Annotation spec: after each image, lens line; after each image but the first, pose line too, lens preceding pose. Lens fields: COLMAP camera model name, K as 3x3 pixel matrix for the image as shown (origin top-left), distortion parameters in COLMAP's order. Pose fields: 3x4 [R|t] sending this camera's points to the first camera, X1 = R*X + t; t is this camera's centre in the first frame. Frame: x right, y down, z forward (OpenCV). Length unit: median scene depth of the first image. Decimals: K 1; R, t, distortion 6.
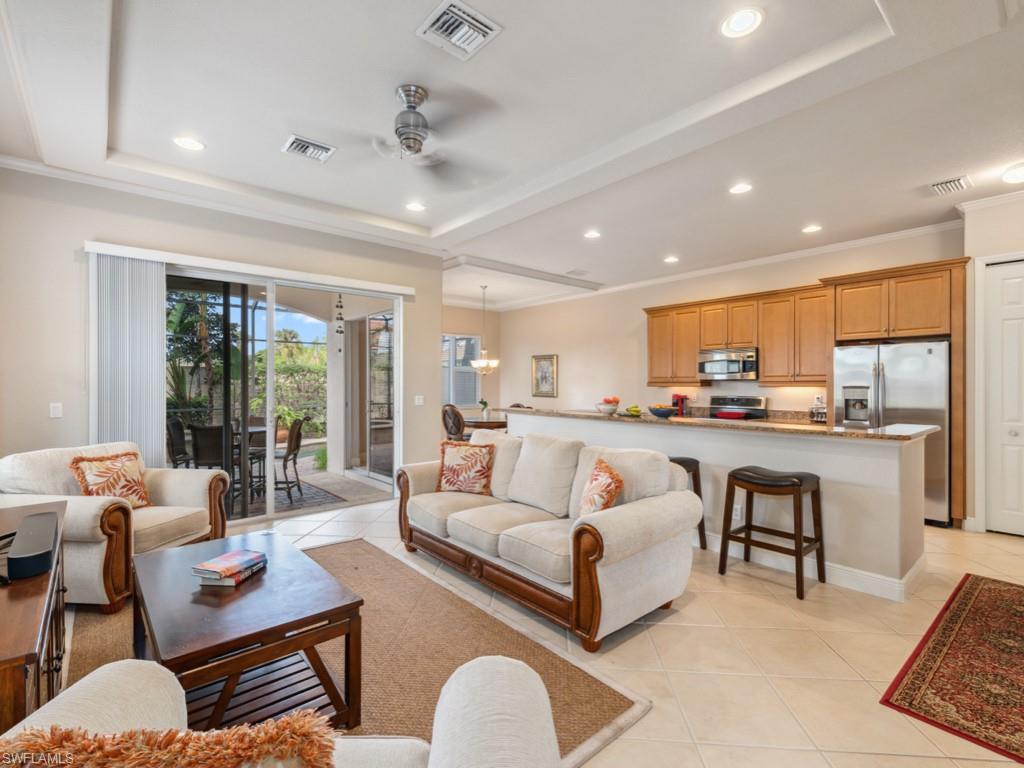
lens RADIAL K [[475.2, 0, 512.0], [0, 475.2, 384.0], [0, 0, 1]] dist [-0.001021, -0.001409]
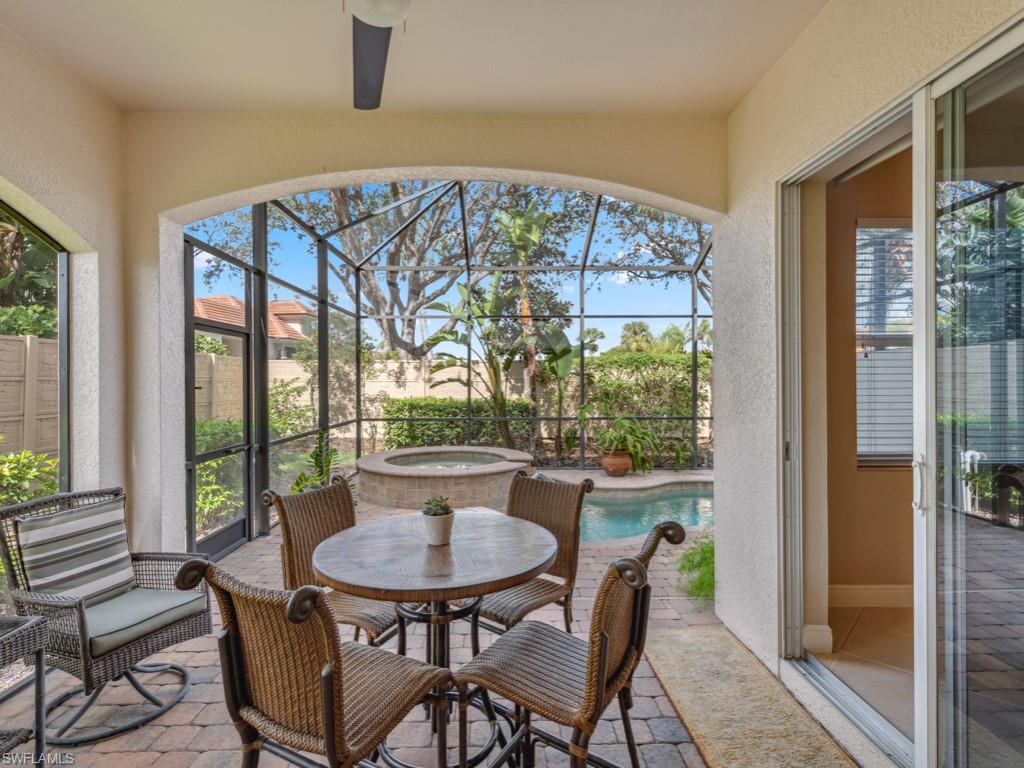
lens RADIAL K [[503.5, 0, 512.0], [0, 503.5, 384.0], [0, 0, 1]] dist [0.000264, -0.000052]
pose [[0.772552, 0.002285, -0.634947, -0.428566], [0.001022, 0.999988, 0.004842, -0.001758], [0.634950, -0.004390, 0.772541, 0.975788]]
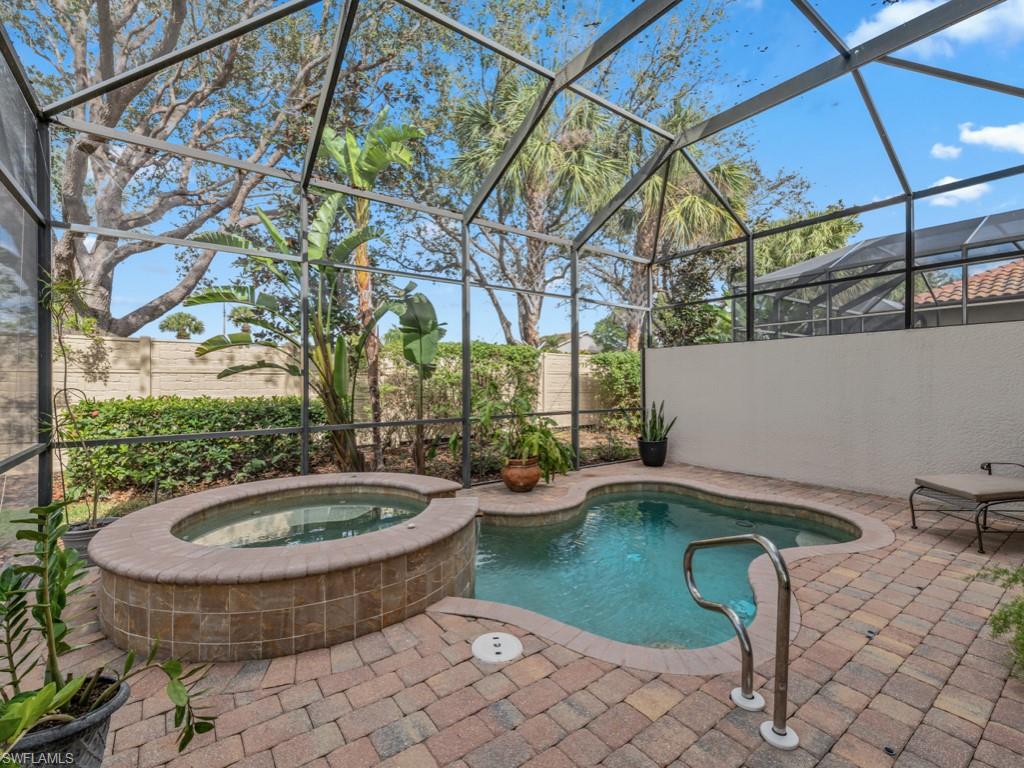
lens RADIAL K [[456.4, 0, 511.2], [0, 456.4, 376.1], [0, 0, 1]] dist [0.002278, 0.000039]
pose [[0.997703, -0.008600, -0.067185, -1.200254], [0.007675, 0.999872, -0.014010, 0.040523], [0.067297, 0.013462, 0.997642, 1.334276]]
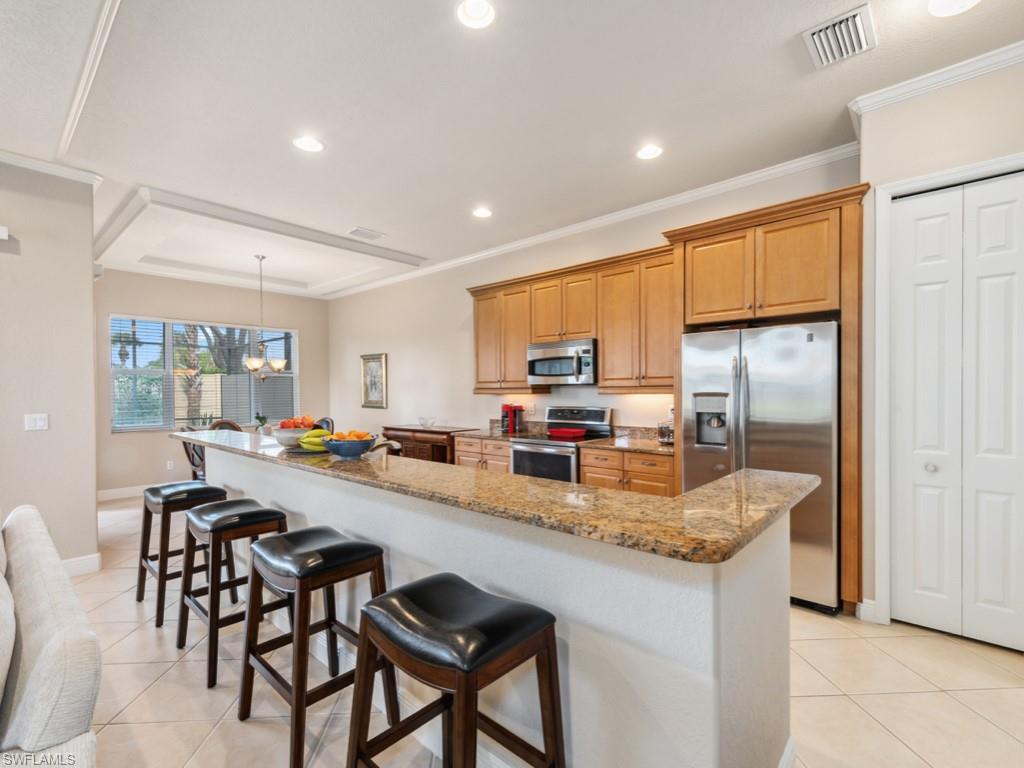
lens RADIAL K [[465.9, 0, 515.2], [0, 465.9, 395.7], [0, 0, 1]] dist [0.002164, 0.000487]
pose [[0.990216, -0.007495, 0.139340, 0.367156], [0.005962, 0.999917, 0.011418, -0.000487], [-0.139414, -0.010476, 0.990179, 0.398794]]
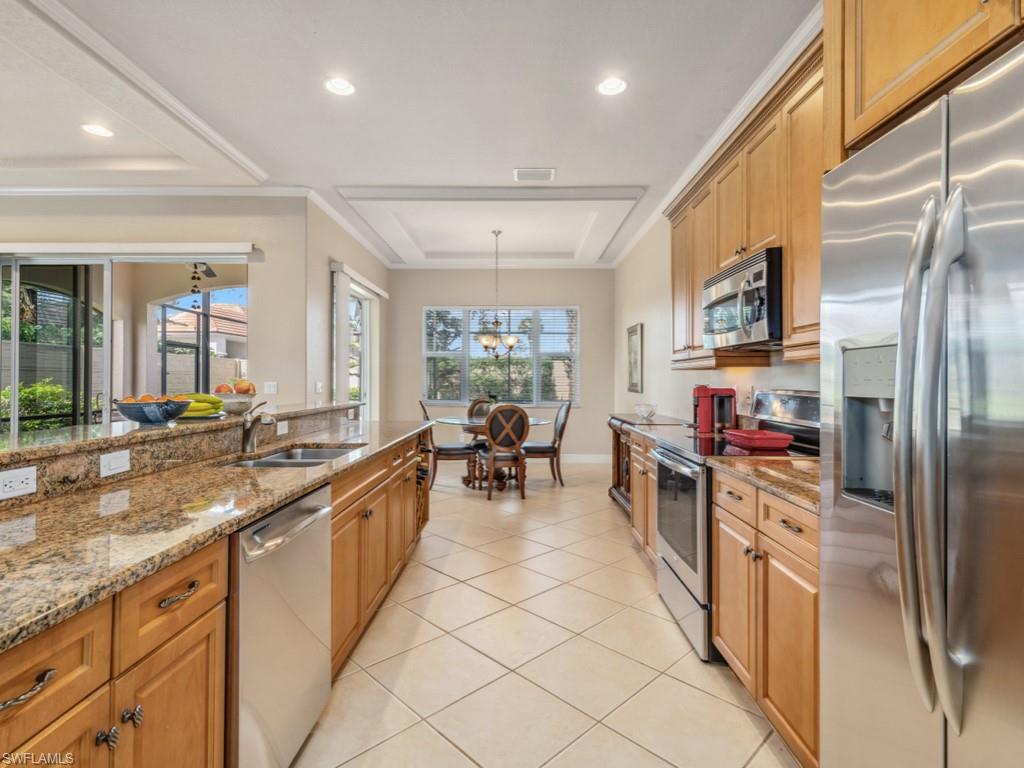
lens RADIAL K [[514.9, 0, 512.0], [0, 514.9, 384.0], [0, 0, 1]] dist [-0.000160, 0.000026]
pose [[0.750933, 0.007481, -0.660336, 0.759754], [-0.005513, 0.999972, 0.005059, 0.026061], [0.660356, -0.000158, 0.750953, 0.725548]]
